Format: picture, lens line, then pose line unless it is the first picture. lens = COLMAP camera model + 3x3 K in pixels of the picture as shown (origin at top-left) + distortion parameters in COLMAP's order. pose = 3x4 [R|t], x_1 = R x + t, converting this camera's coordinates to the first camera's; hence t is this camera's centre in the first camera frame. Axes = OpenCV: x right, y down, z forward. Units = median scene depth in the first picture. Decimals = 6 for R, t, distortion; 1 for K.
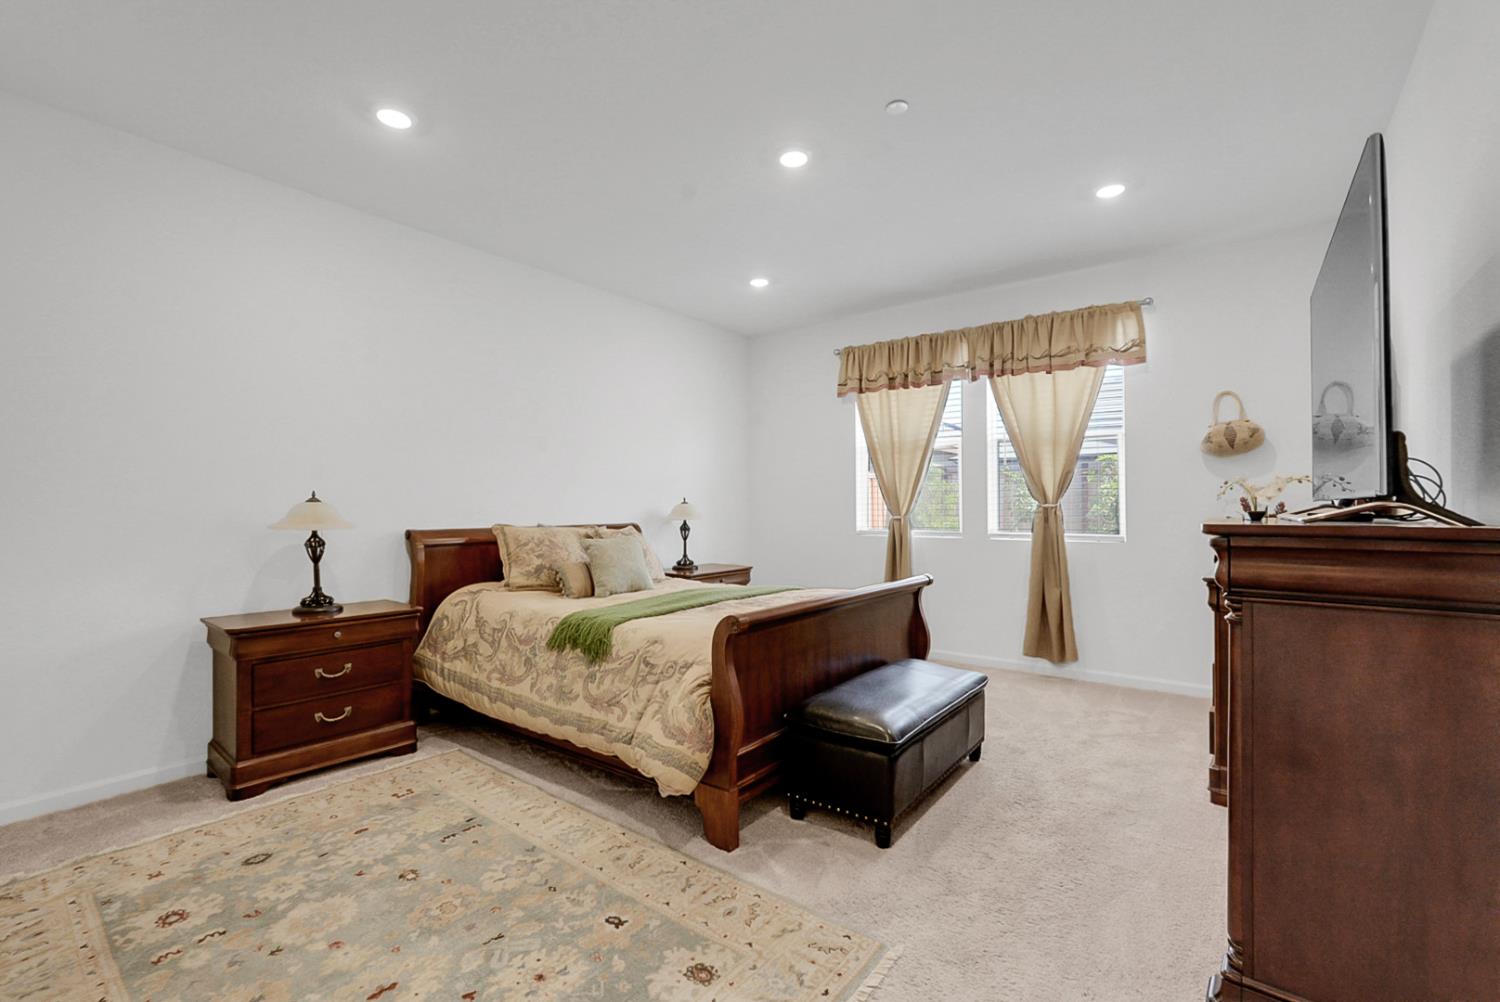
lens RADIAL K [[665.4, 0, 749.6], [0, 665.4, 514.0], [0, 0, 1]] dist [-0.011967, 0.004149]
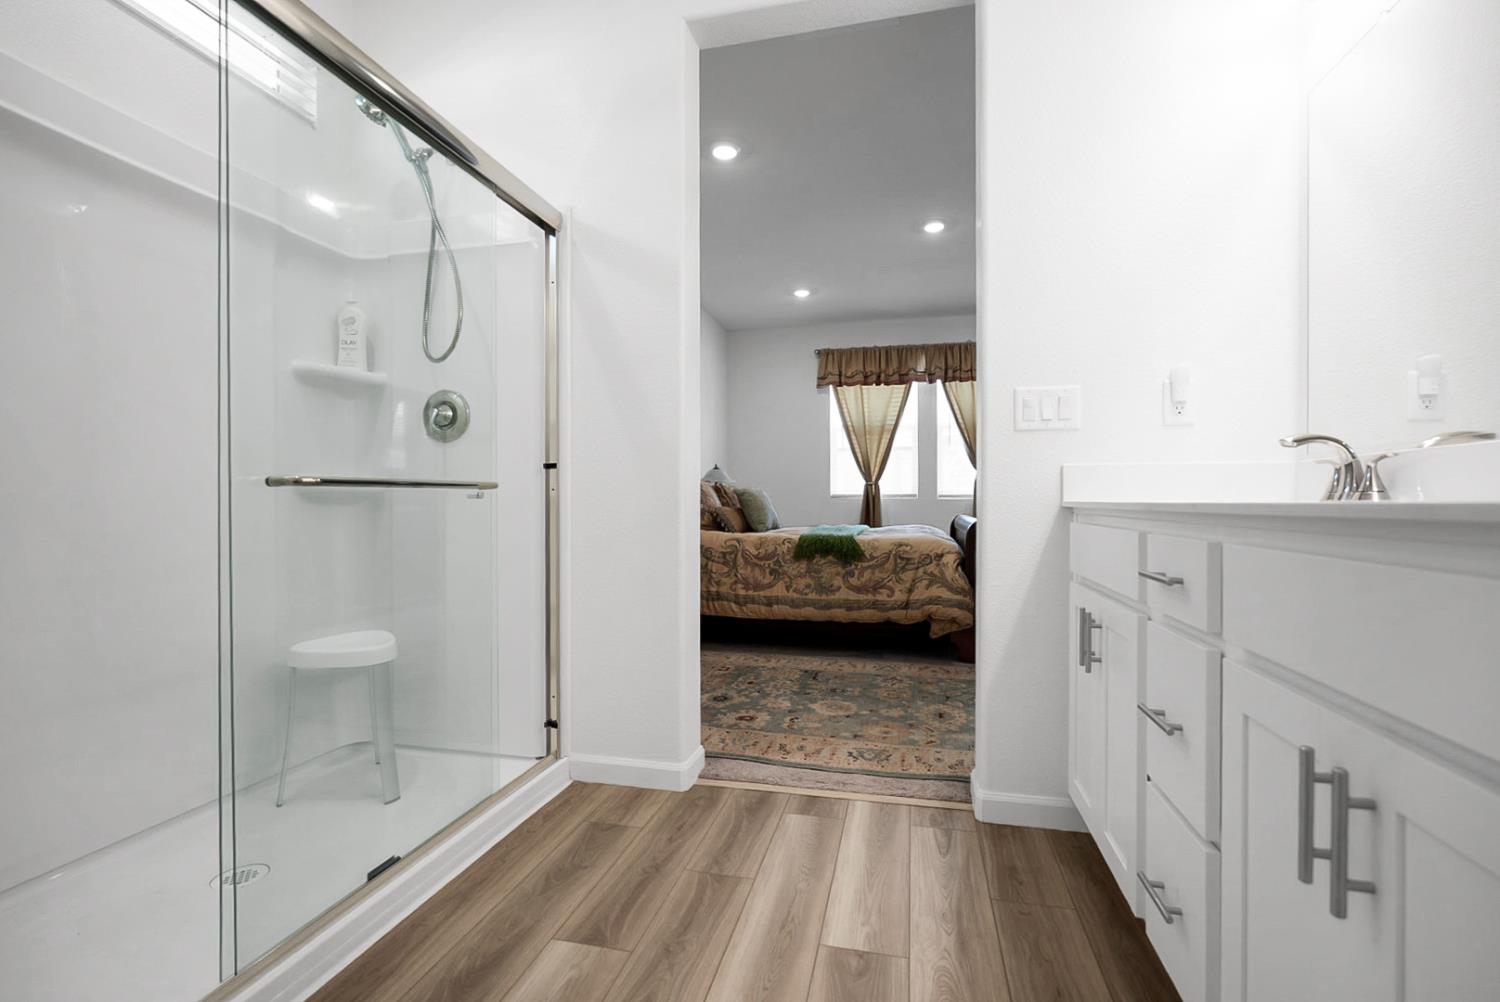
lens RADIAL K [[686.8, 0, 755.6], [0, 686.8, 493.4], [0, 0, 1]] dist [0.003238, -0.000358]
pose [[0.917140, 0.008527, 0.398474, -0.579112], [-0.000210, 0.999781, -0.020910, 0.059235], [-0.398565, 0.019093, 0.916941, -0.159040]]
